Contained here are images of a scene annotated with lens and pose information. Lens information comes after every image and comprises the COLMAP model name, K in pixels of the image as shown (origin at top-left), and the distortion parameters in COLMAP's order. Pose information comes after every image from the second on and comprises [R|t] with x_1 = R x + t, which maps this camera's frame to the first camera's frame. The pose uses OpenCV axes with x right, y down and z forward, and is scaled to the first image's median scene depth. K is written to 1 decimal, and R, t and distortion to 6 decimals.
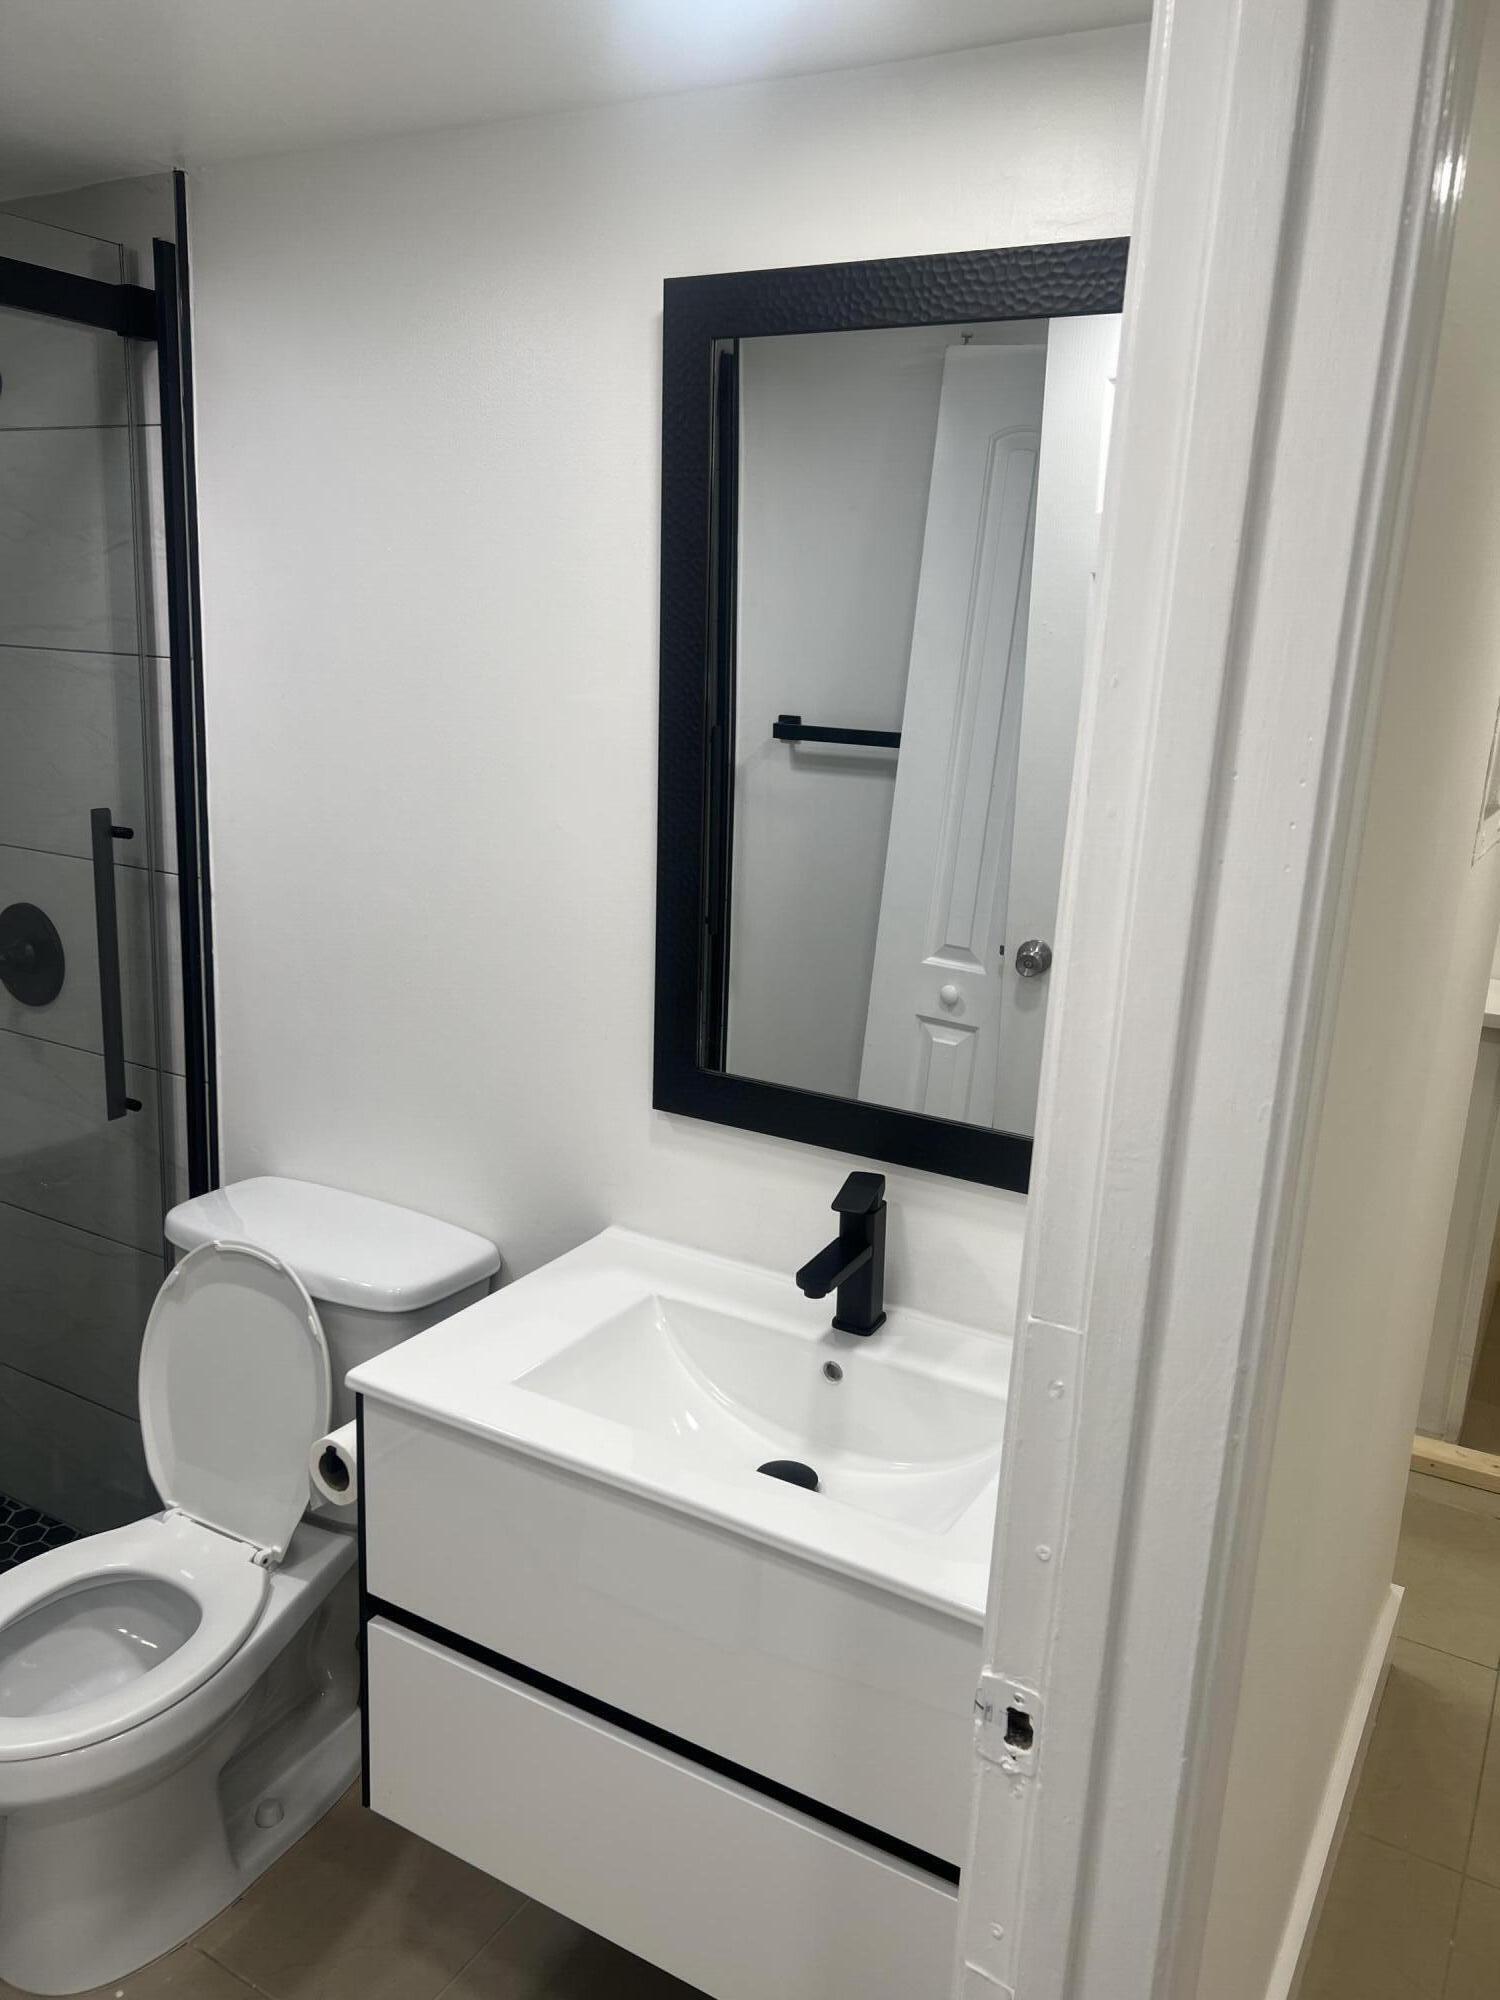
lens RADIAL K [[1524.5, 0, 750.0], [0, 1524.5, 1000.0], [0, 0, 1]] dist [-0.005744, -0.002519]
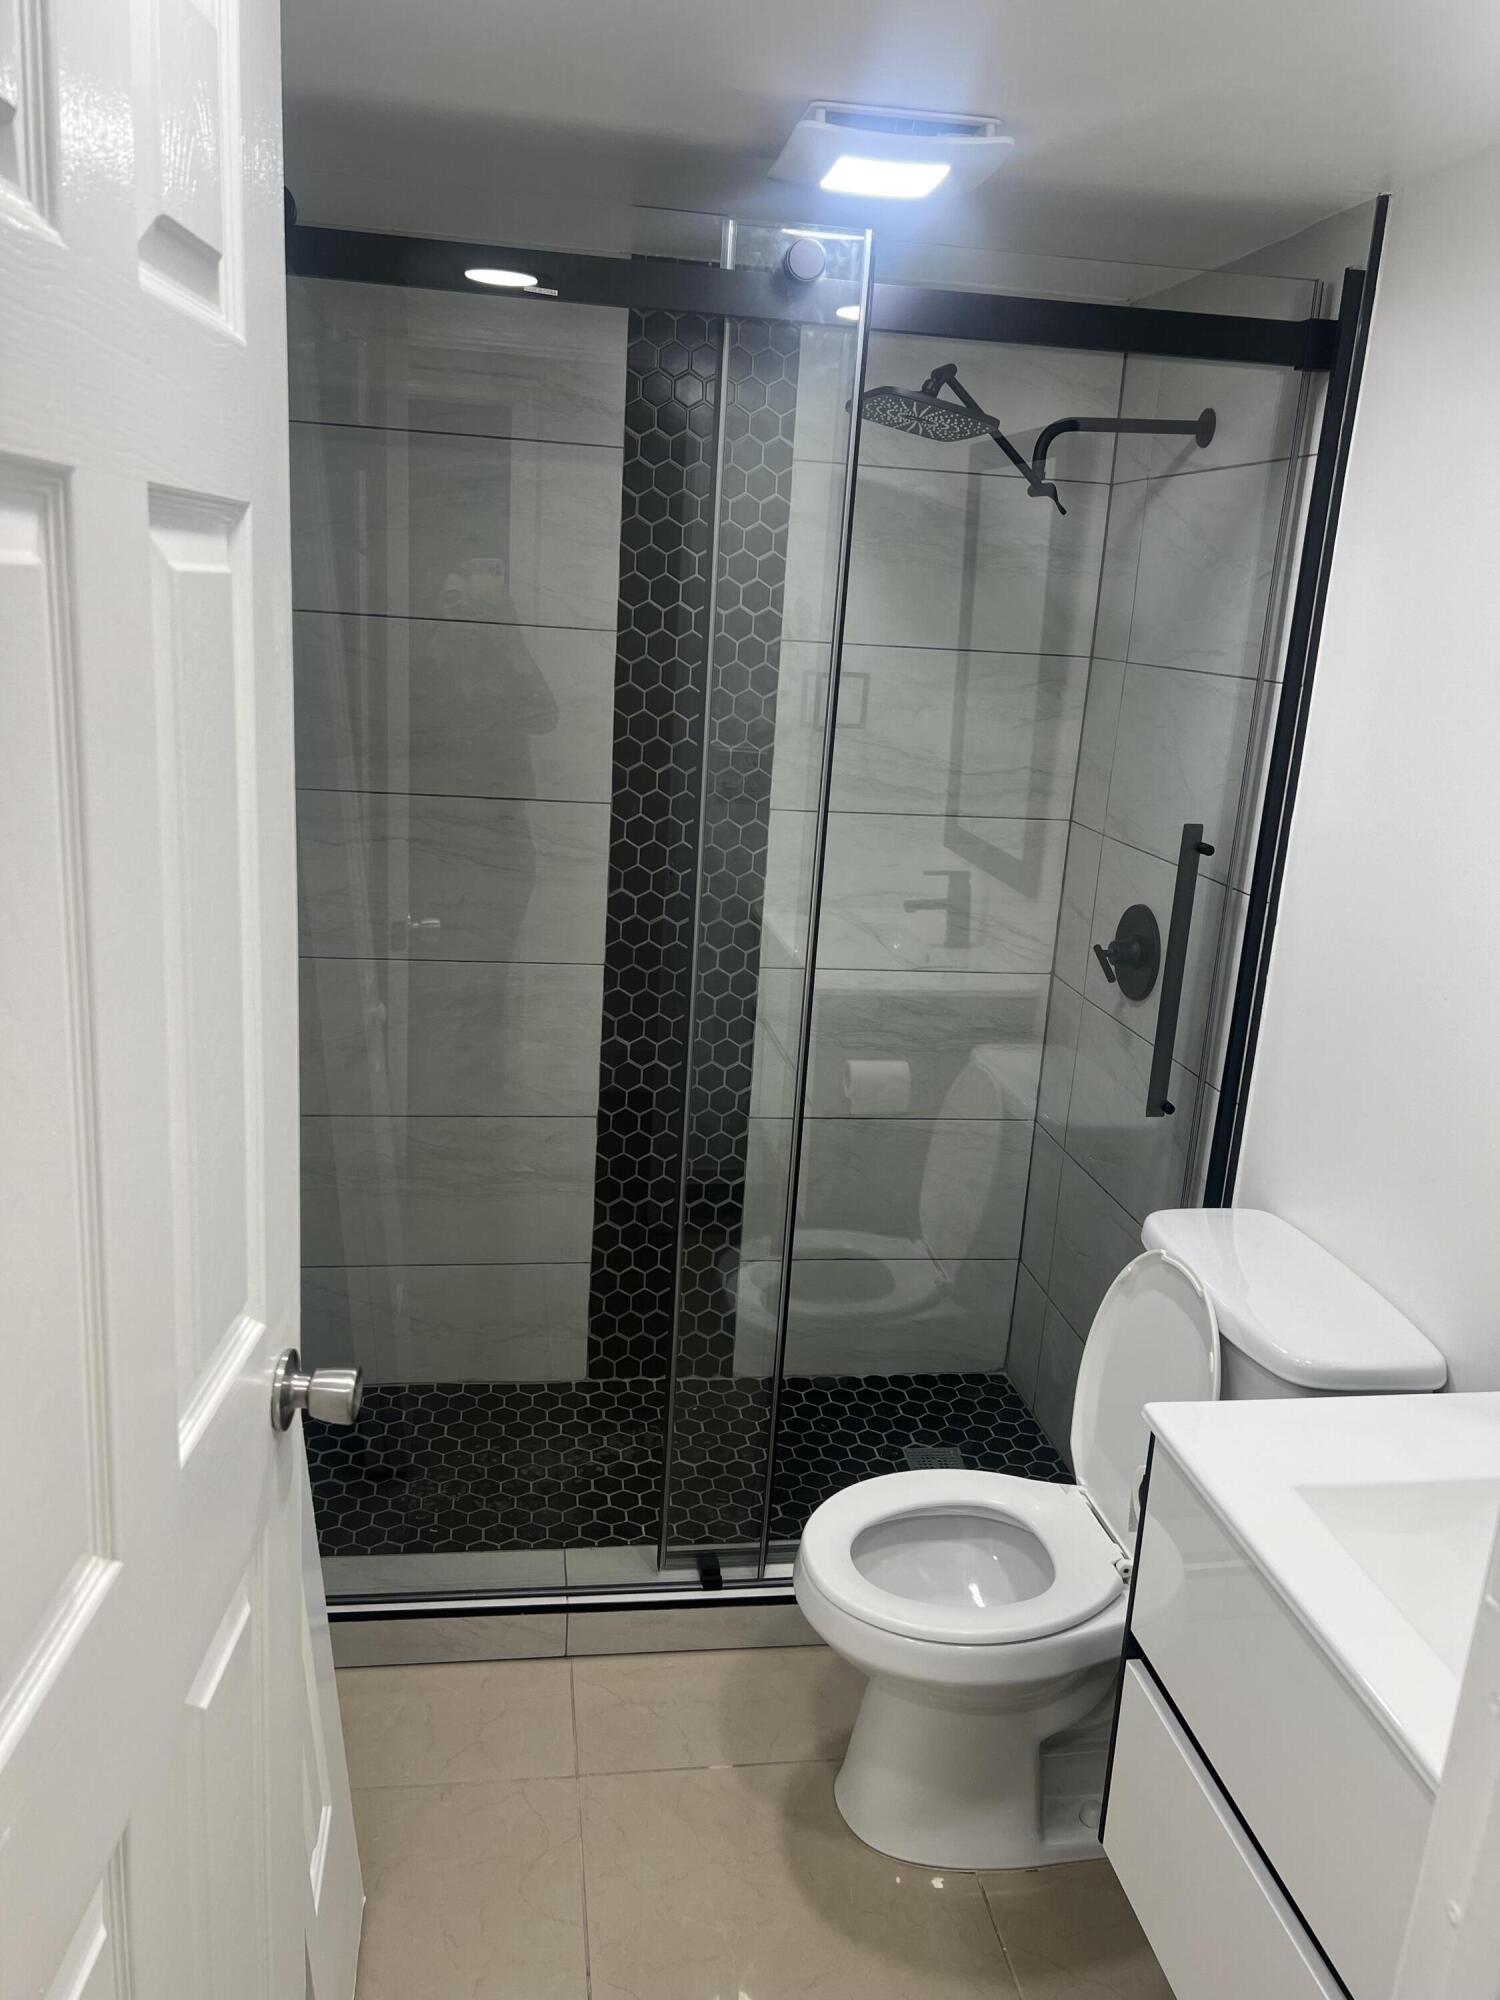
lens RADIAL K [[1524.8, 0, 750.0], [0, 1524.8, 1000.0], [0, 0, 1]] dist [0.000526, -0.001253]
pose [[0.632978, 0.200452, -0.747768, 0.200986], [-0.220135, 0.972629, 0.074388, -0.020091], [0.742212, 0.117524, 0.659779, 0.099183]]
